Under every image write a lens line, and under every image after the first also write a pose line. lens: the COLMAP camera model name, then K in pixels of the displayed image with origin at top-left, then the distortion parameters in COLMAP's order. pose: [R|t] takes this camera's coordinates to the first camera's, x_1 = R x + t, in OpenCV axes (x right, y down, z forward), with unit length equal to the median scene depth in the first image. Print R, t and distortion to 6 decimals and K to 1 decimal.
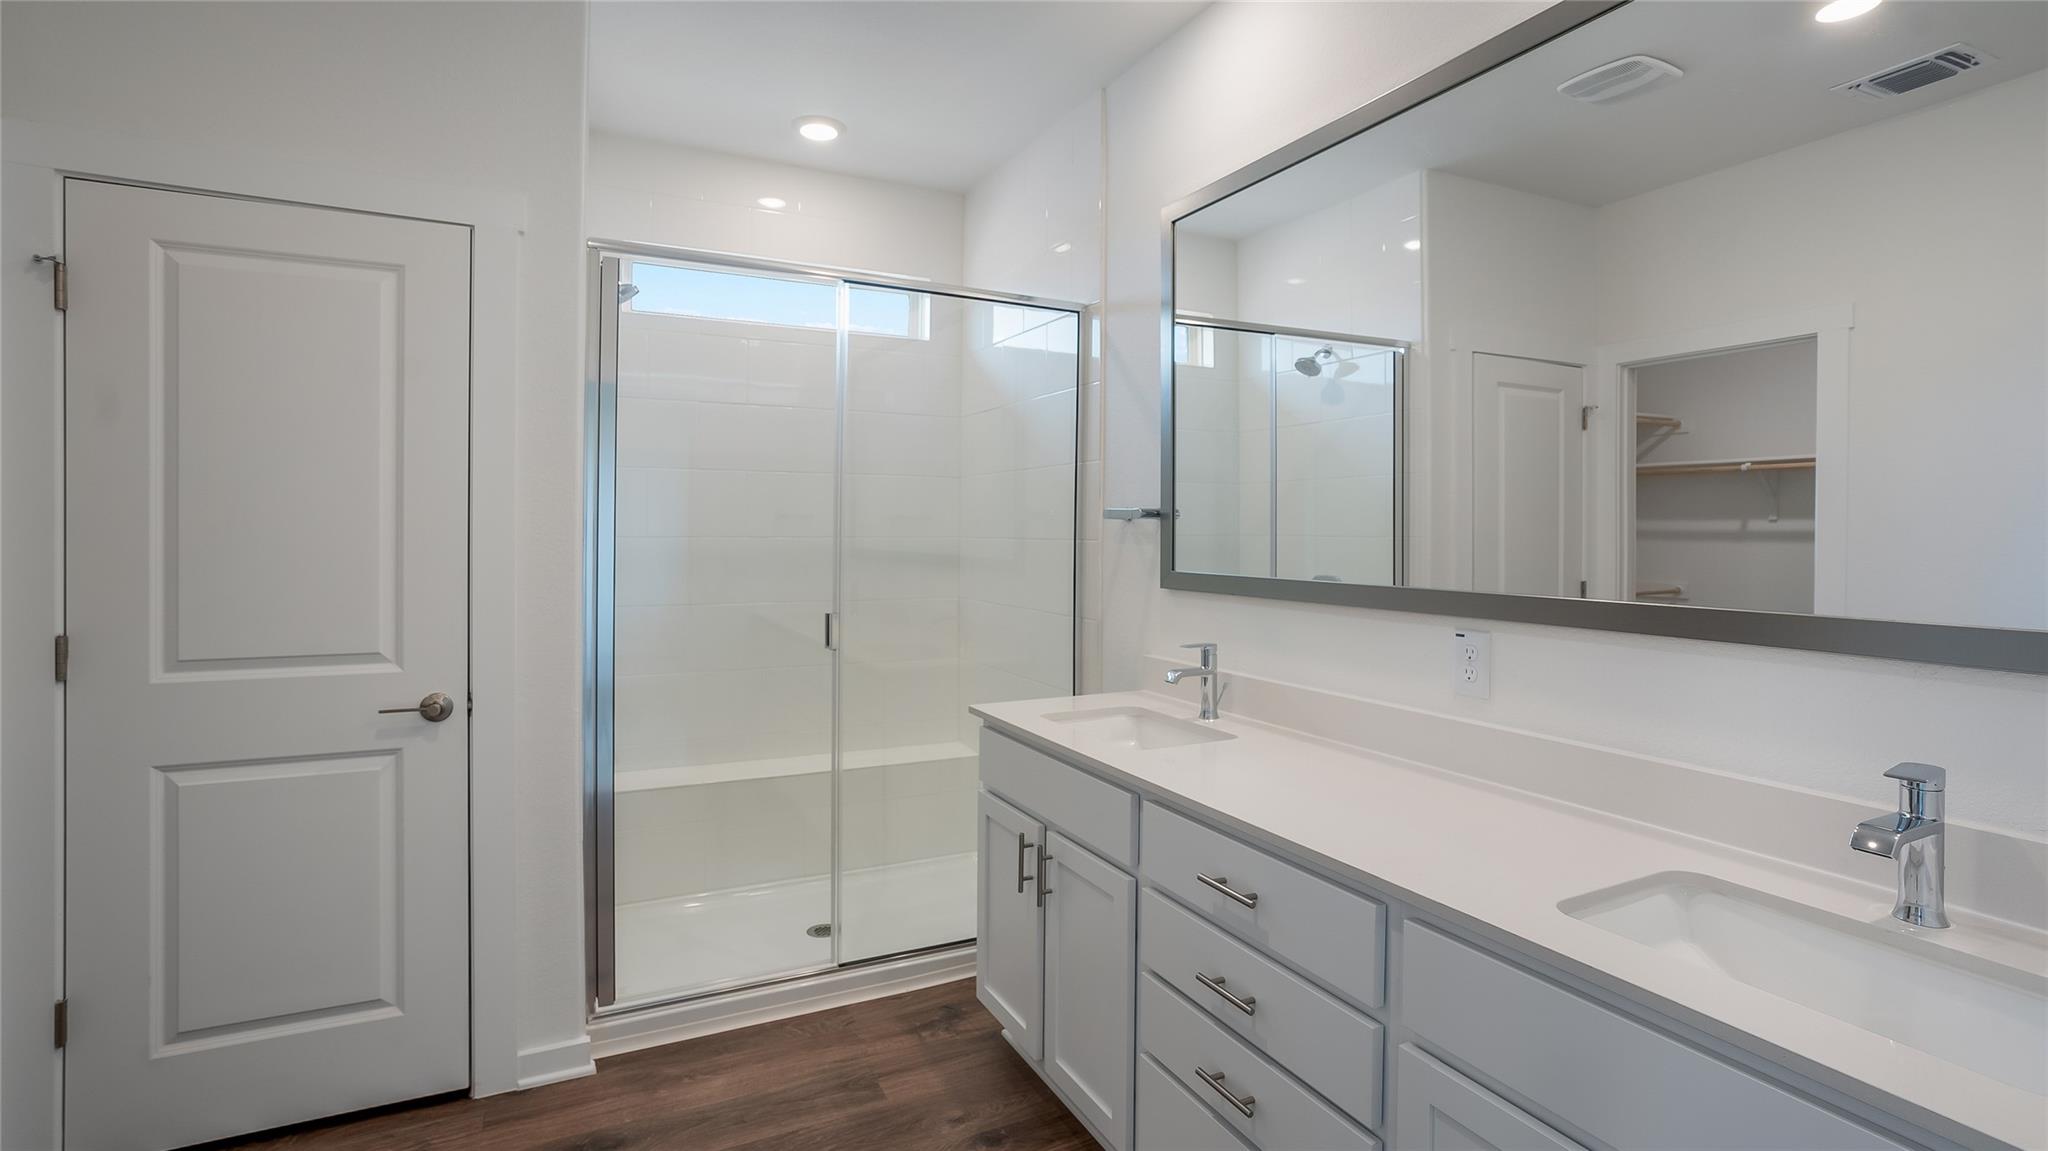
lens RADIAL K [[977.1, 0, 1026.0], [0, 977.1, 527.9], [0, 0, 1]] dist [-0.001412, -0.000302]
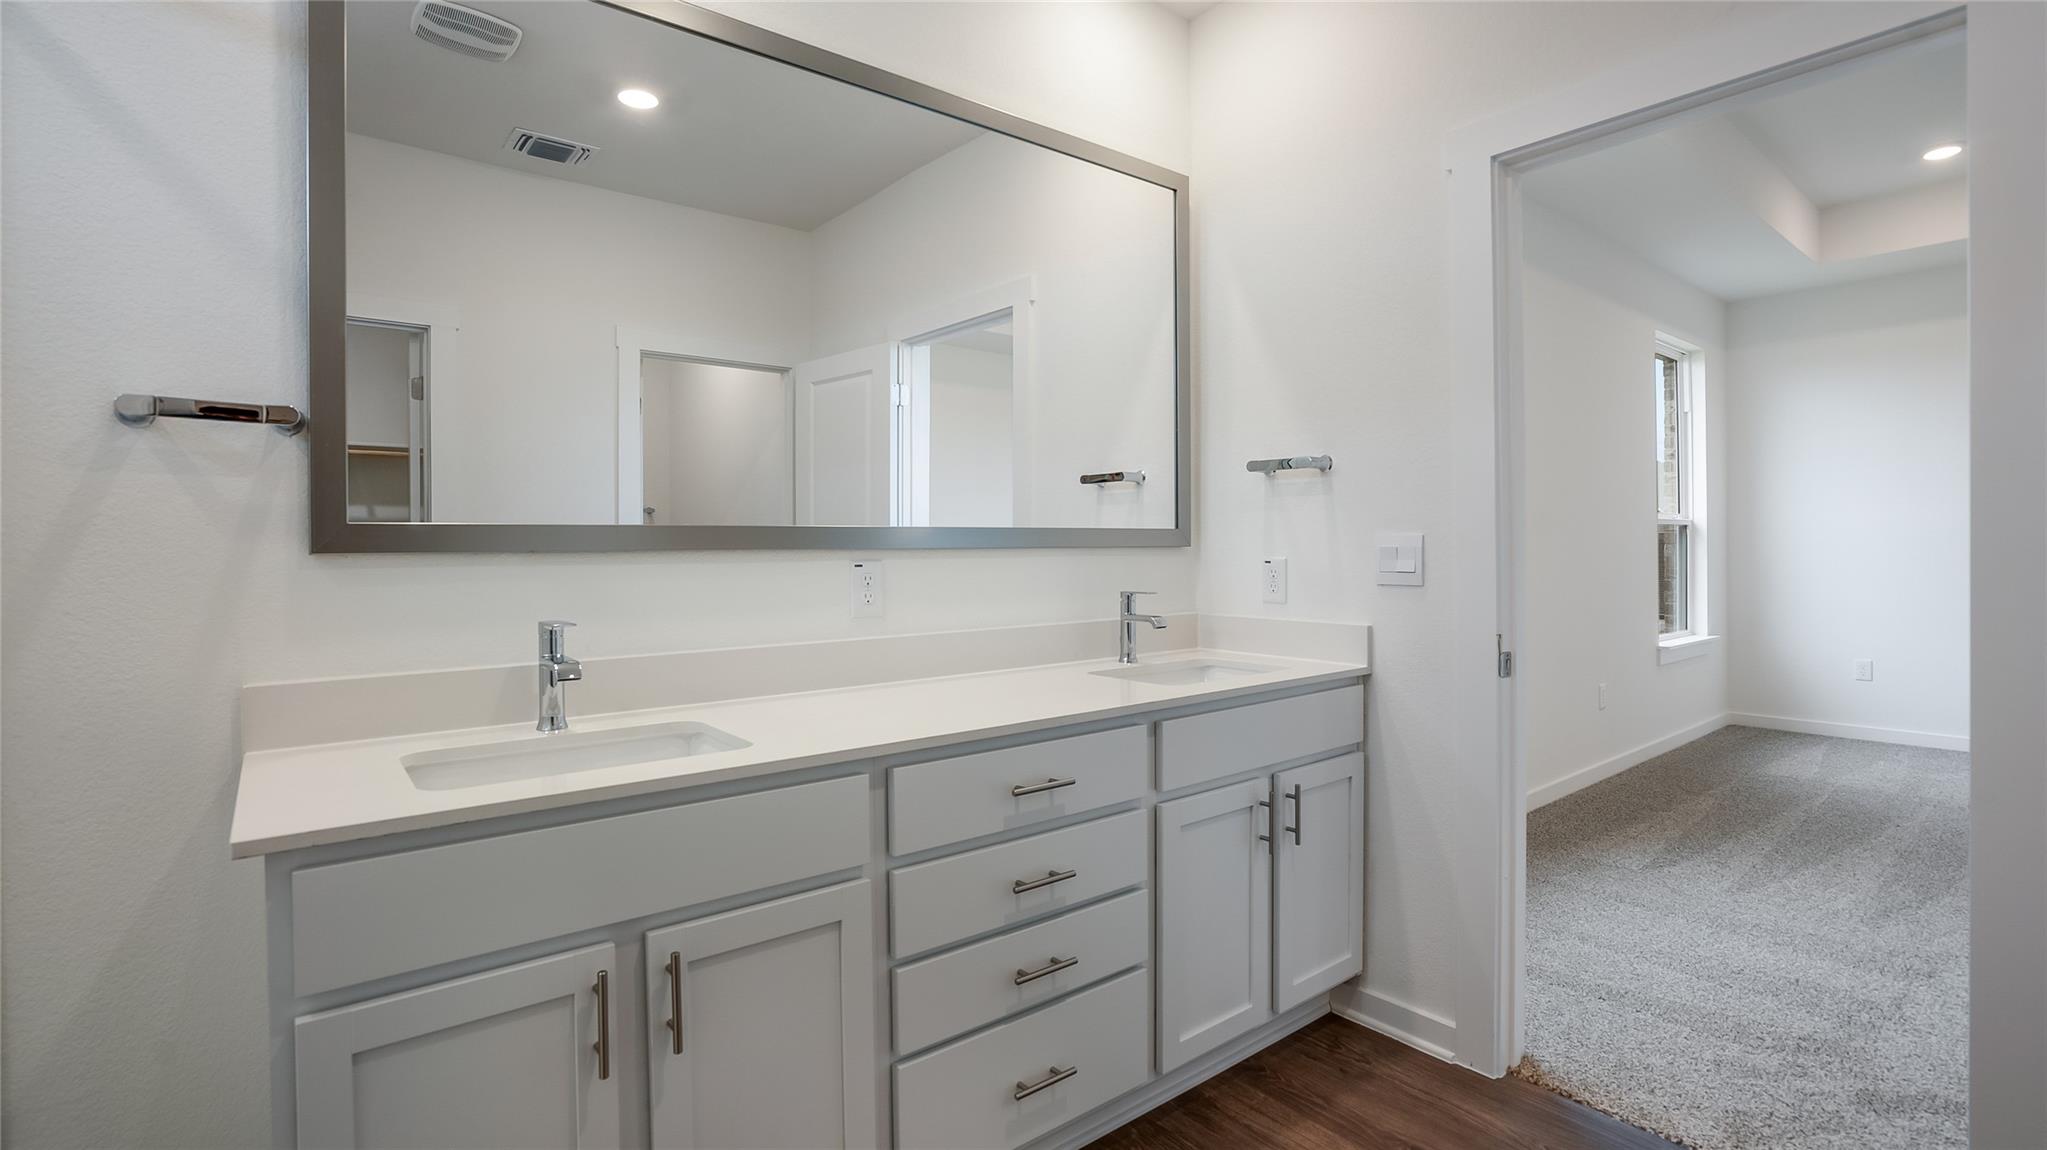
lens RADIAL K [[940.2, 0, 1072.3], [0, 940.2, 566.6], [0, 0, 1]] dist [-0.000767, -0.000091]
pose [[-0.255077, -0.015423, 0.966798, -0.475392], [0.018562, 0.999610, 0.020844, 0.064057], [-0.966742, 0.023263, -0.254692, 0.730605]]
